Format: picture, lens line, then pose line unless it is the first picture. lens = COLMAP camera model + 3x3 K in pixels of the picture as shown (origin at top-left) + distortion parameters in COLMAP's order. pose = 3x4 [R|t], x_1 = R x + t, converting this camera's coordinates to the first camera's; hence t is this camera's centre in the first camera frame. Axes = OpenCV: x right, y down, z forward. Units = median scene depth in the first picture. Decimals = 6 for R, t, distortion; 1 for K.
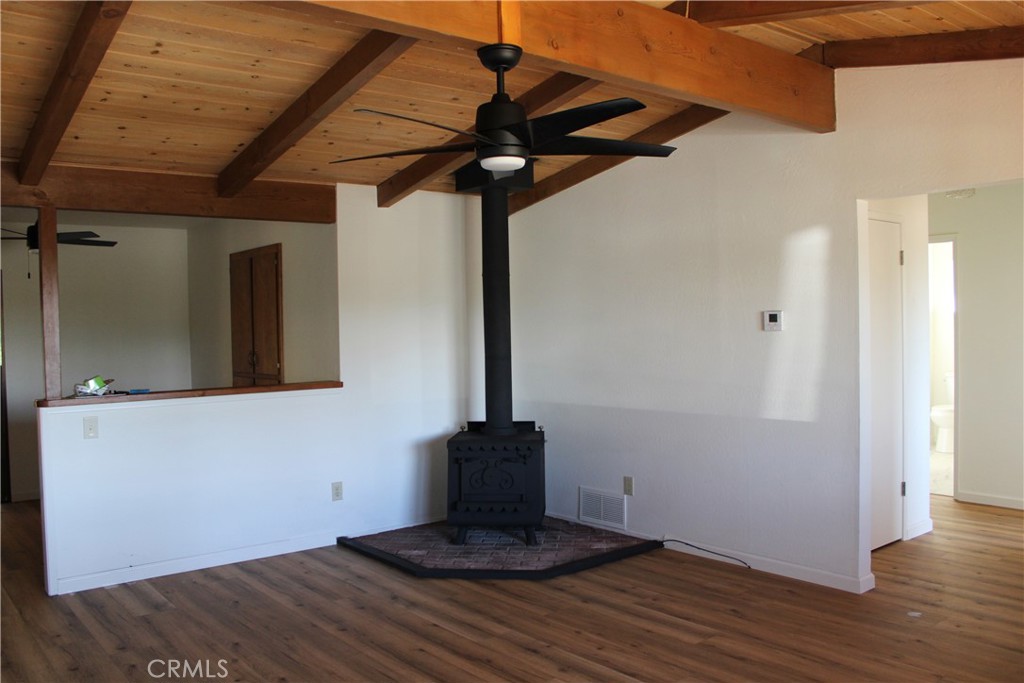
lens RADIAL K [[861.9, 0, 512.0], [0, 861.9, 341.5], [0, 0, 1]] dist [-0.171294, 0.188764]
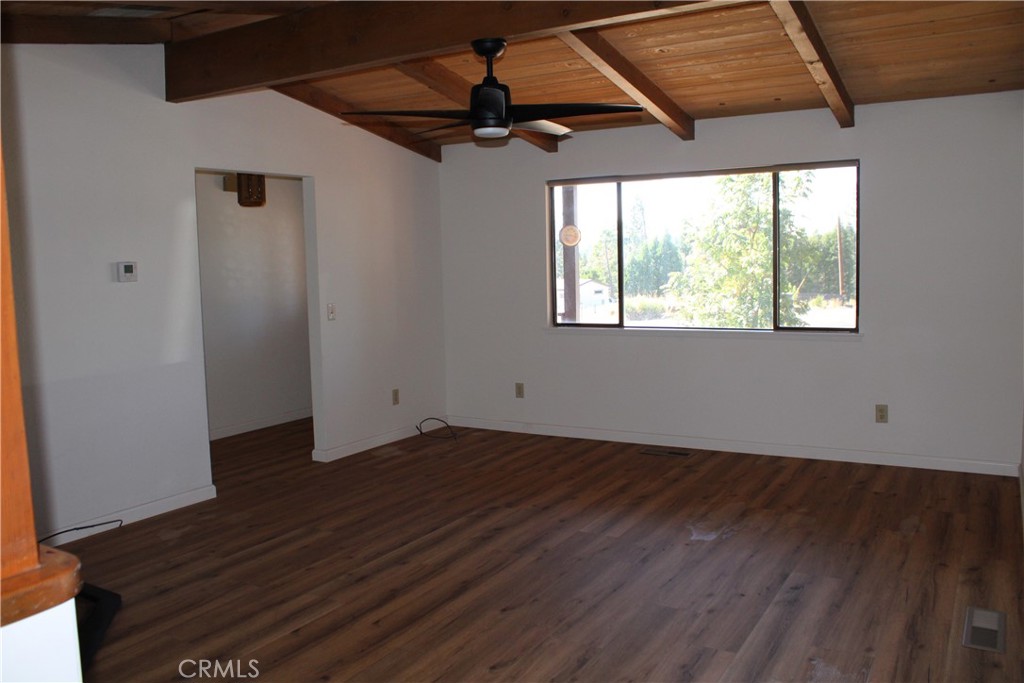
lens RADIAL K [[861.9, 0, 512.0], [0, 861.9, 341.5], [0, 0, 1]] dist [-0.171294, 0.188764]
pose [[-0.358201, -0.061558, 0.931613, -0.912094], [0.049234, 0.995190, 0.084689, -0.004229], [-0.932345, 0.076203, -0.353448, 1.073493]]
